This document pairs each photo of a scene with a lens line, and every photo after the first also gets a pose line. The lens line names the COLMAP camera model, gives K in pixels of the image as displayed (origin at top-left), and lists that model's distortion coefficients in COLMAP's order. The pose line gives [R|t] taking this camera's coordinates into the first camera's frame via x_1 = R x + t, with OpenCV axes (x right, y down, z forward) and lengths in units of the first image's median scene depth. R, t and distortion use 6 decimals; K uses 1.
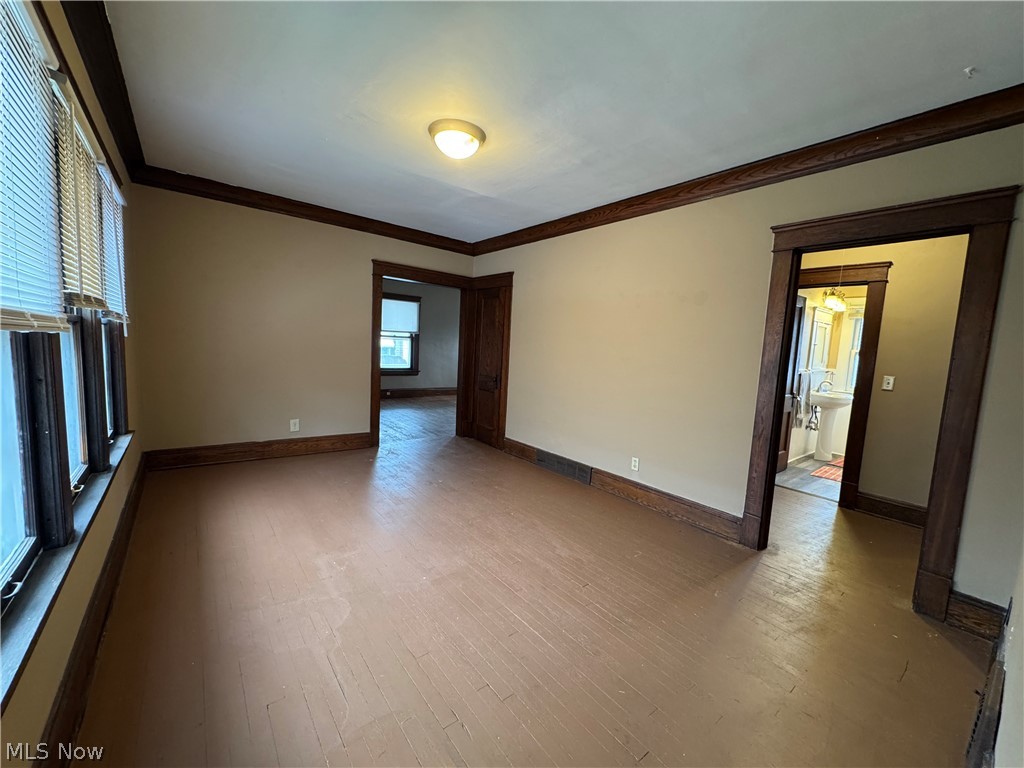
lens RADIAL K [[410.1, 0, 511.8], [0, 410.1, 382.4], [0, 0, 1]] dist [-0.000475, -0.000368]
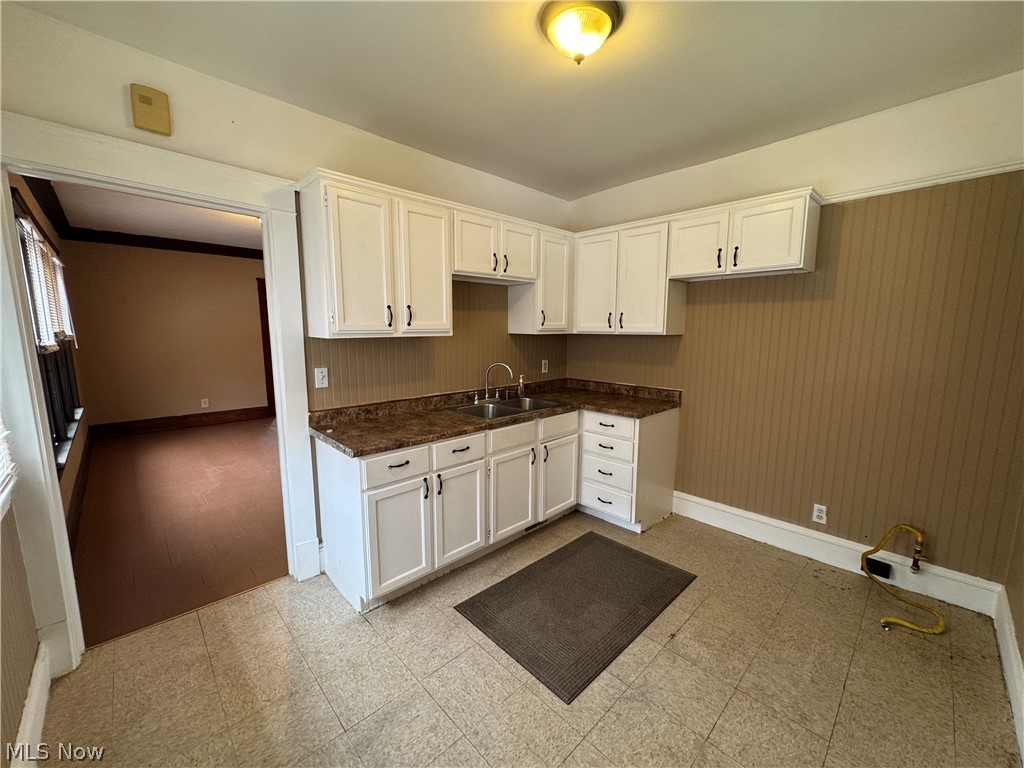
lens RADIAL K [[410.1, 0, 510.6], [0, 410.1, 382.0], [0, 0, 1]] dist [-0.000475, -0.000368]
pose [[0.993886, -0.062633, 0.090924, 0.412091], [0.058577, 0.997194, 0.046611, 0.033361], [-0.093588, -0.041000, 0.994766, -0.516049]]
